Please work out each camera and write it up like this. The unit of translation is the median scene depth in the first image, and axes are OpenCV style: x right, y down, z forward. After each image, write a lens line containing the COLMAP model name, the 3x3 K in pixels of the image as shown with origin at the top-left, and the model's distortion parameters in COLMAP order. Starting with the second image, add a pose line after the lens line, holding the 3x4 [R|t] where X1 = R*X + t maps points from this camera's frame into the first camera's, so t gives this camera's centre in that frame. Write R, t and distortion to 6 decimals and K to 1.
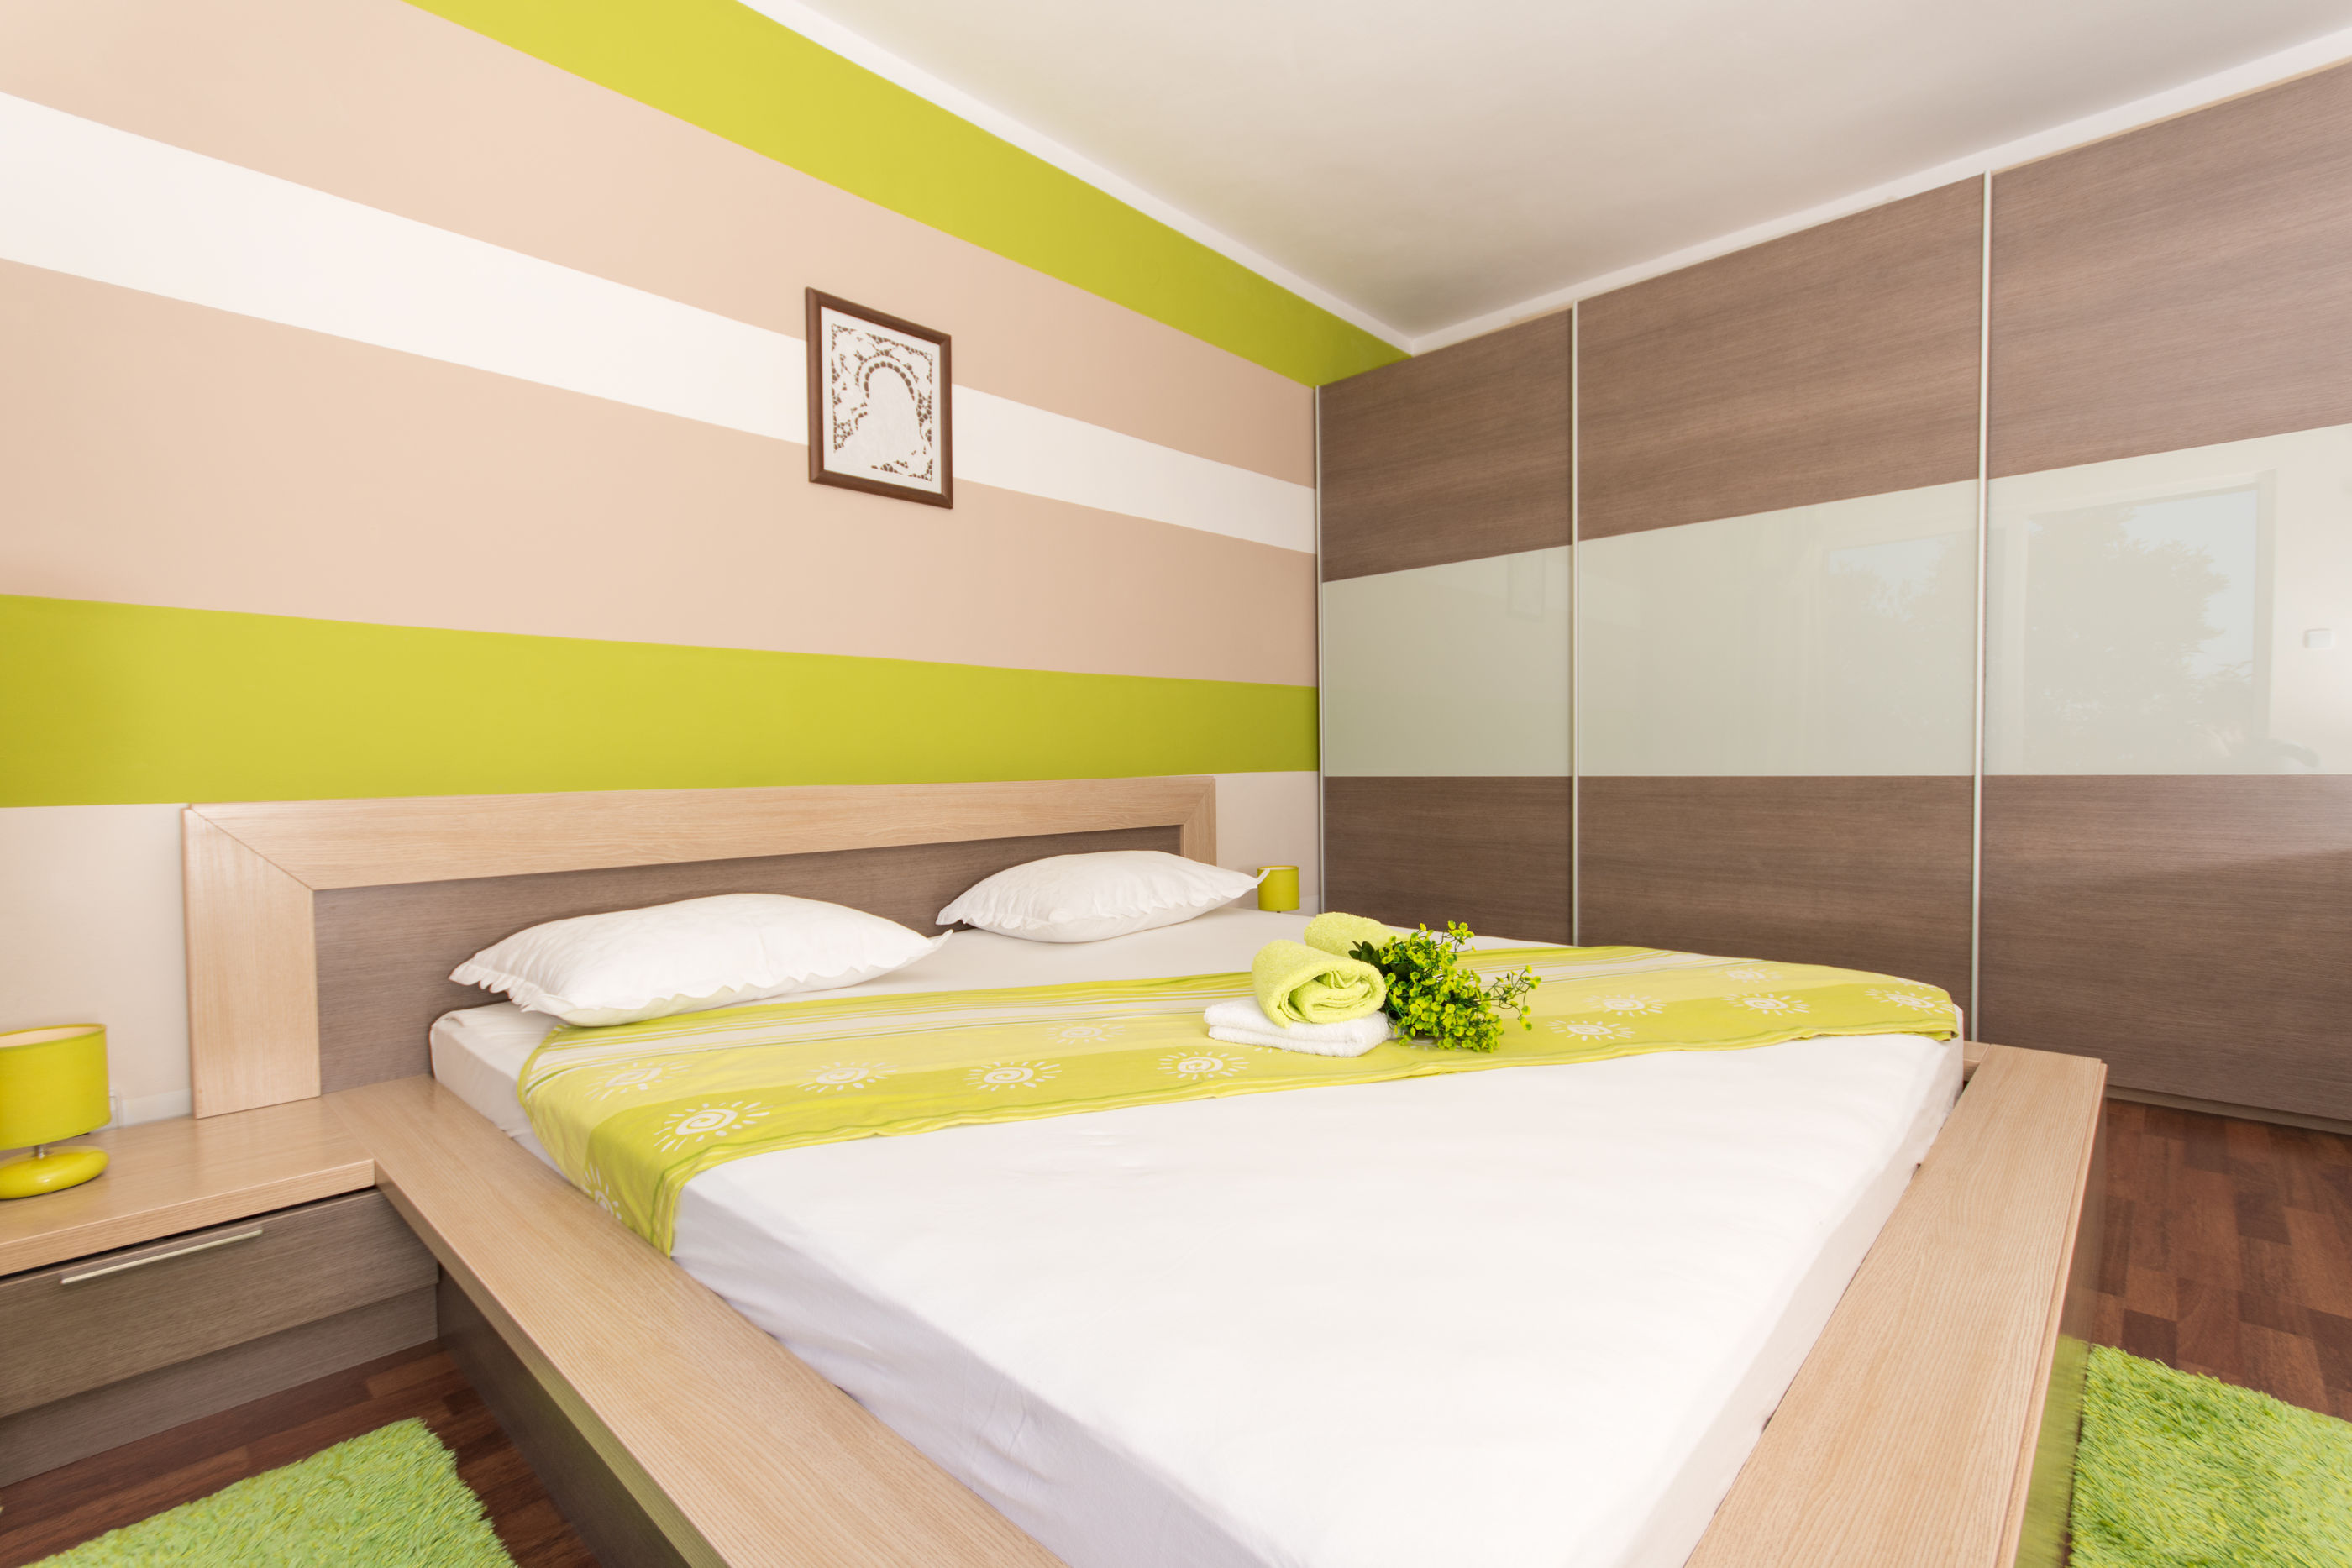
lens RADIAL K [[1050.7, 0, 1176.3], [0, 1050.7, 781.6], [0, 0, 1]] dist [0.004568, 0.000708]
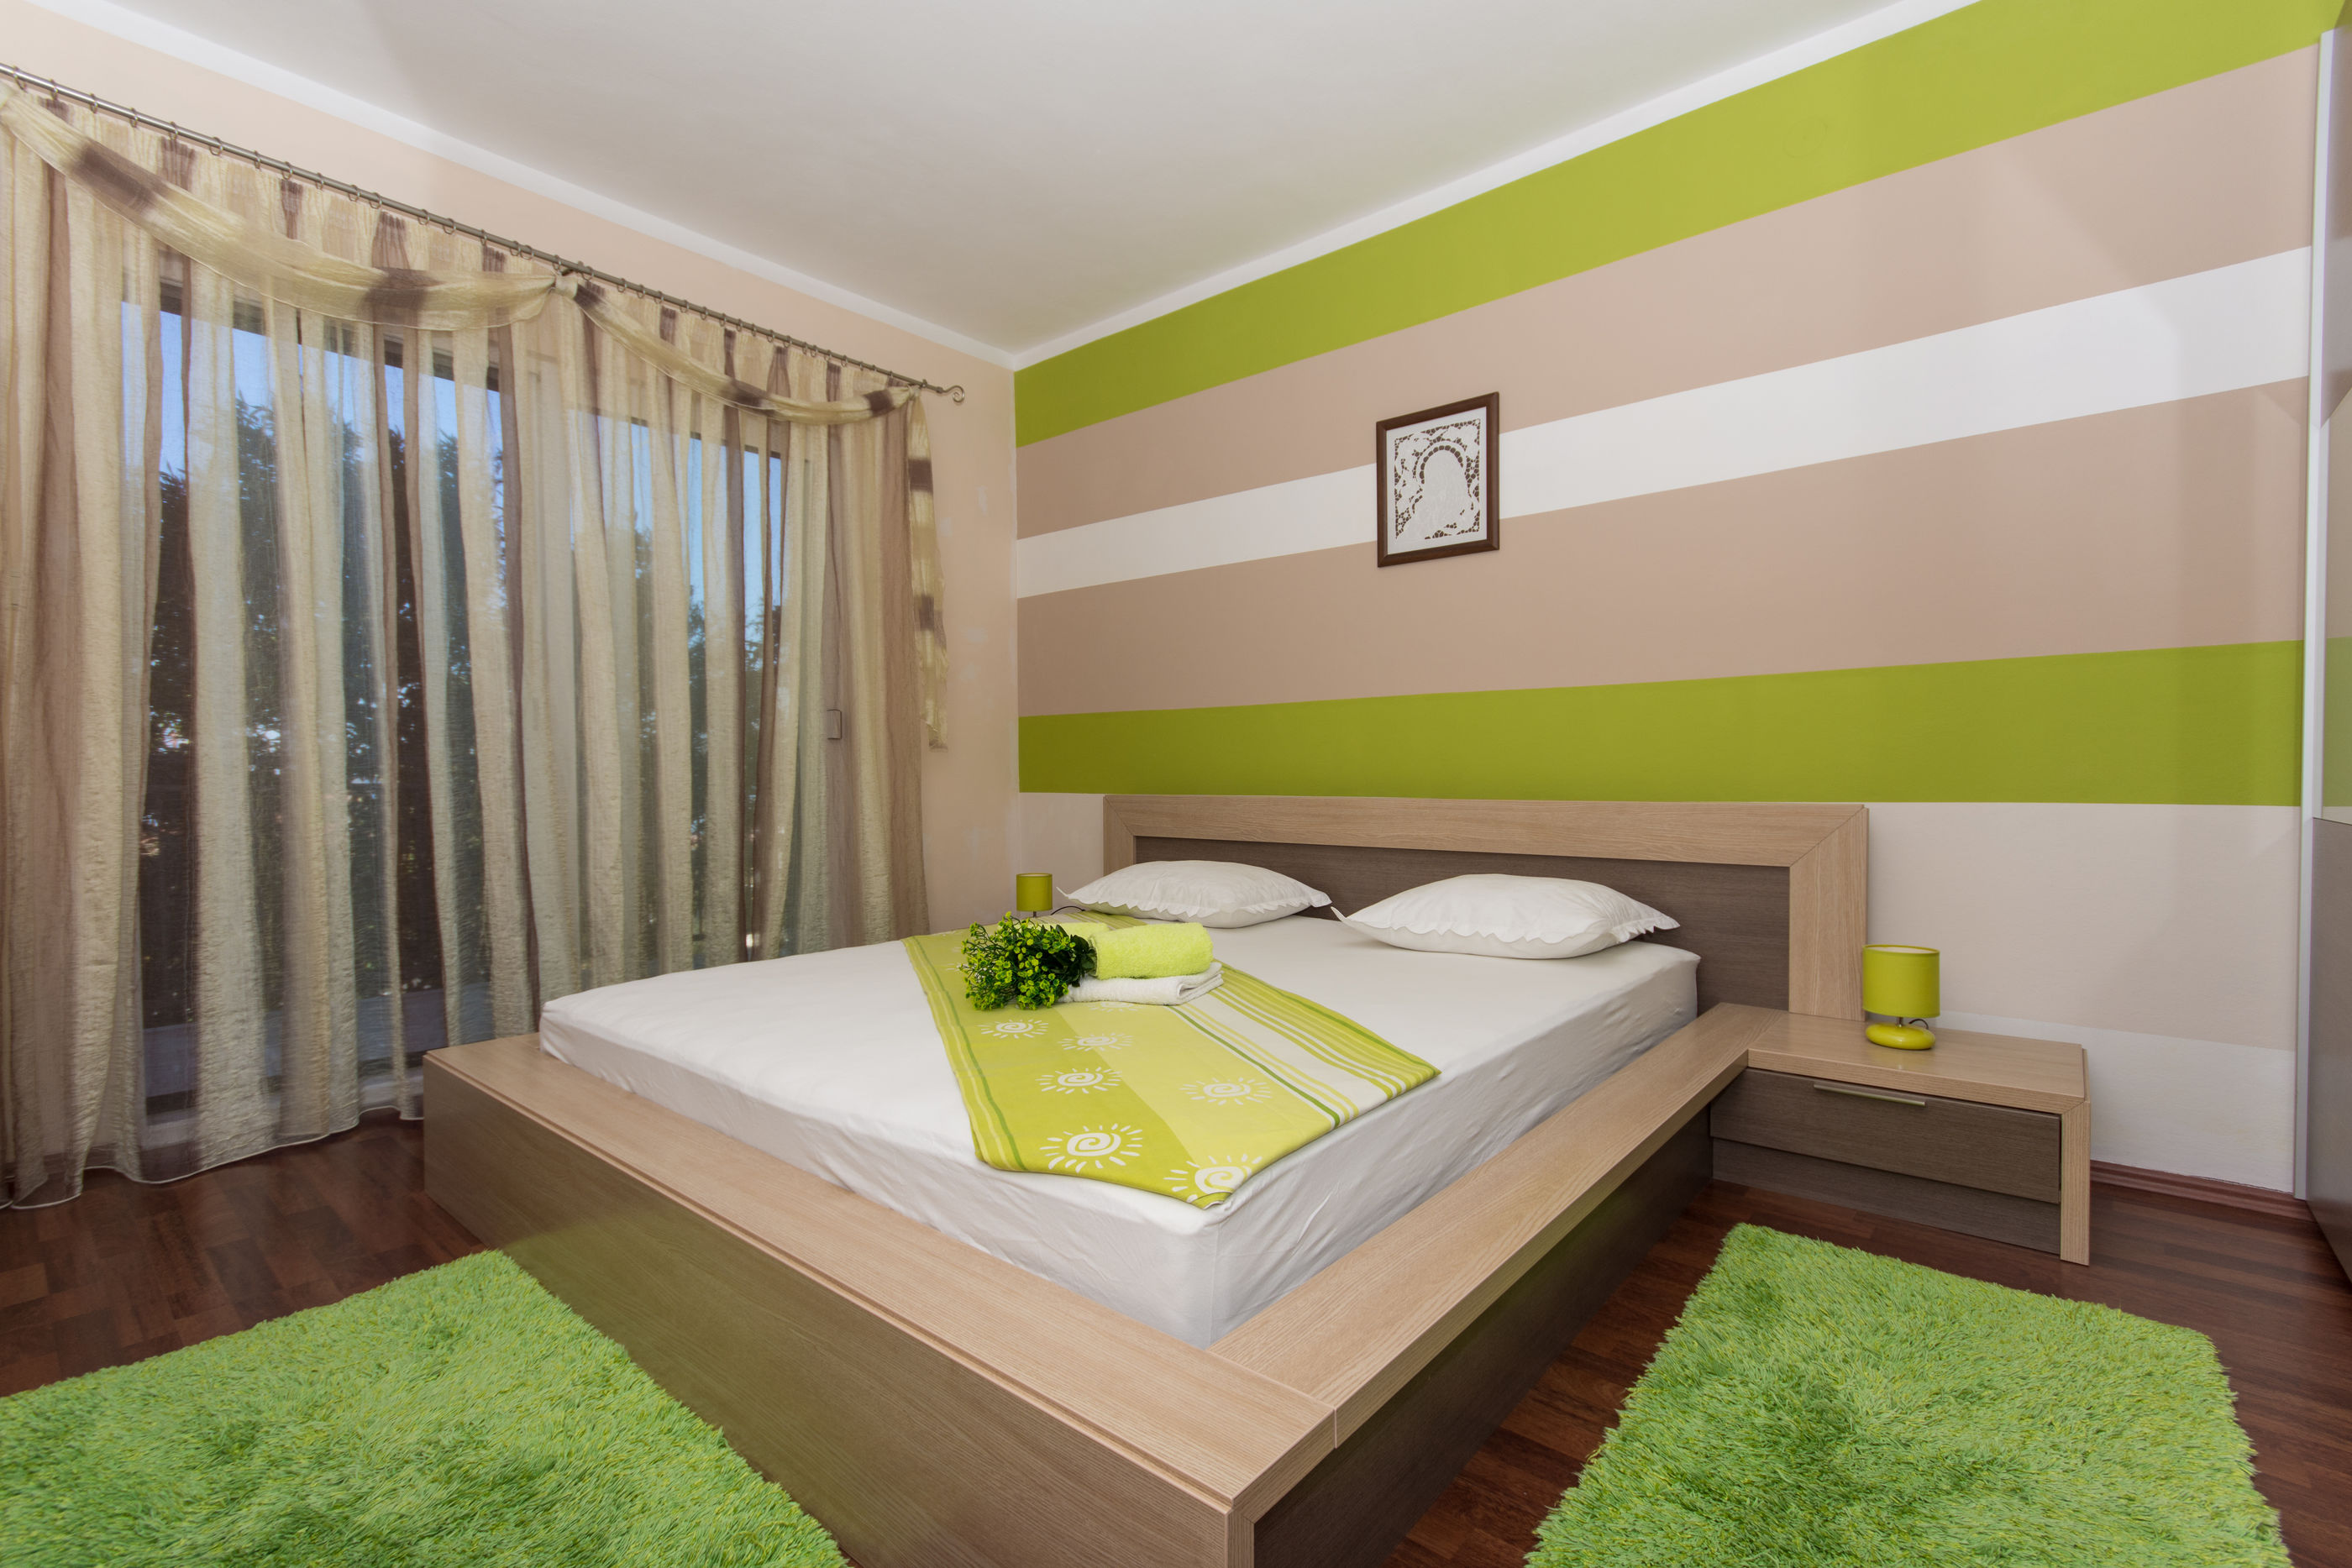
lens RADIAL K [[1050.7, 0, 1176.6], [0, 1050.7, 791.0], [0, 0, 1]] dist [0.004568, 0.000708]
pose [[0.066669, 0.027447, -0.997398, 0.894990], [-0.016821, 0.999510, 0.026381, -0.032495], [0.997633, 0.015018, 0.067098, 0.617484]]
